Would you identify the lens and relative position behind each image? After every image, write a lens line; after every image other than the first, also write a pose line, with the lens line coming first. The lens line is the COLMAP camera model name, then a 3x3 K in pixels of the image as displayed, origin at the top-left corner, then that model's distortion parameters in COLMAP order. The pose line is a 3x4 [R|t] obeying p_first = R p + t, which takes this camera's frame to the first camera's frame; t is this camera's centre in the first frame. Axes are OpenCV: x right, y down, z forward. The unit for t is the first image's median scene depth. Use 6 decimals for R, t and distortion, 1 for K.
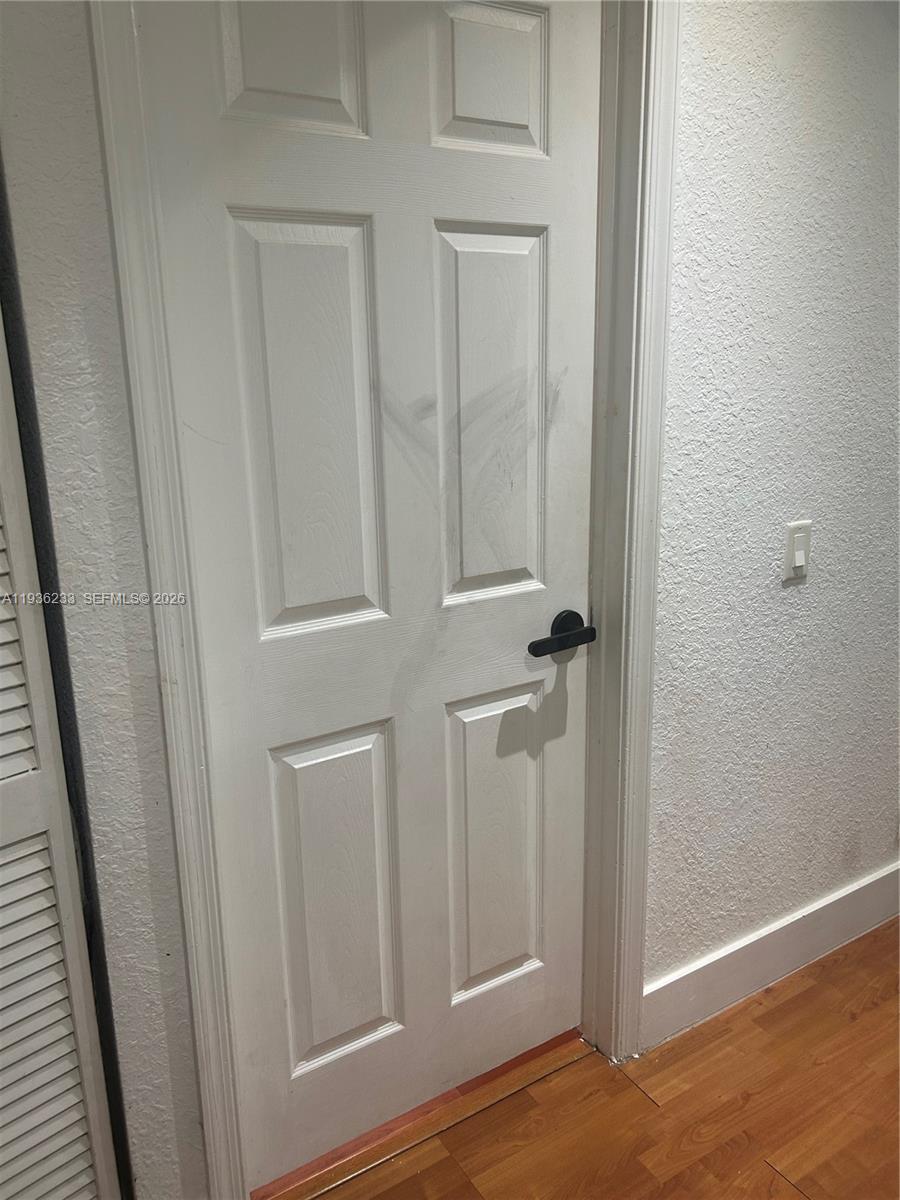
lens RADIAL K [[911.7, 0, 449.4], [0, 911.7, 587.3], [0, 0, 1]] dist [0.074579, -0.107505]
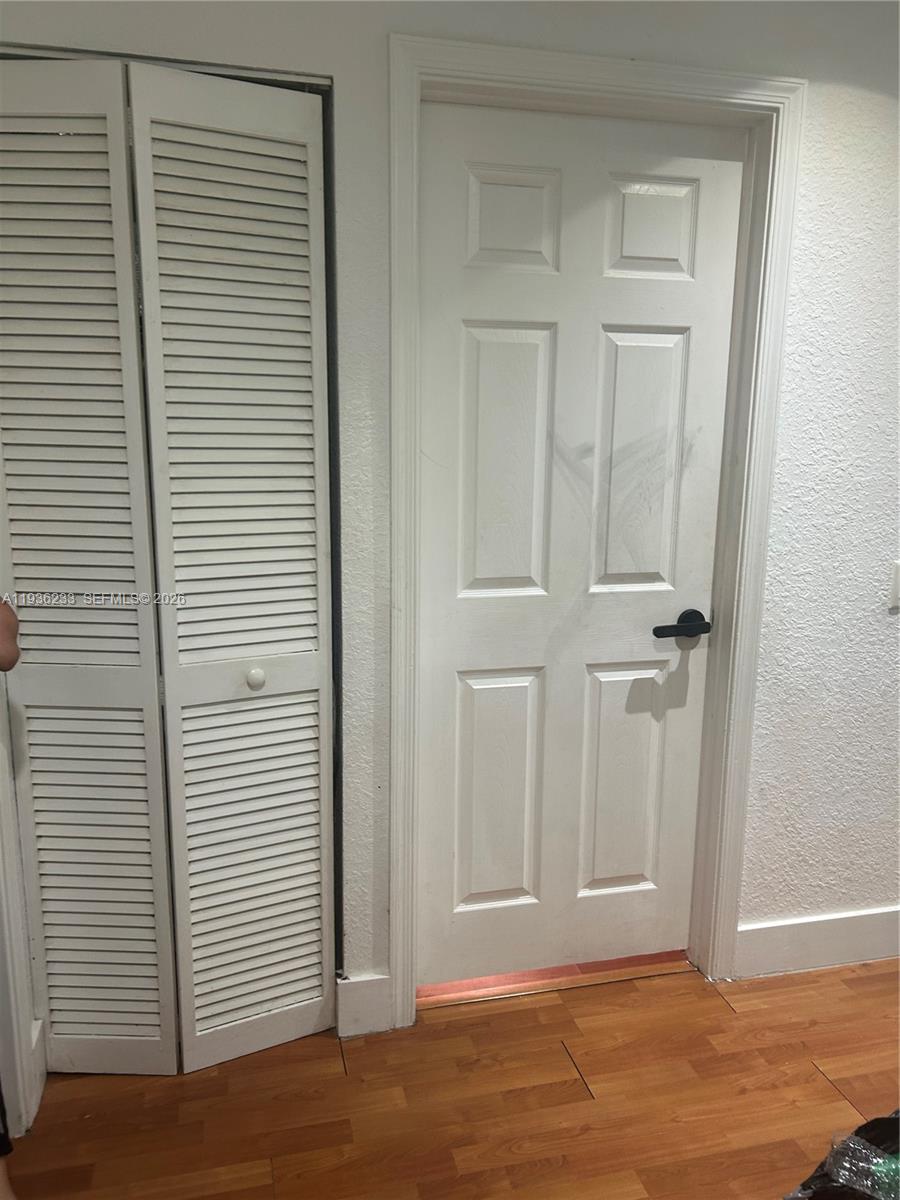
lens RADIAL K [[909.2, 0, 442.6], [0, 909.2, 597.0], [0, 0, 1]] dist [0.050735, -0.050150]
pose [[0.952177, 0.088445, -0.292465, 0.180476], [-0.104326, 0.993773, -0.039122, 0.102291], [0.287183, 0.067763, 0.955476, -0.384146]]
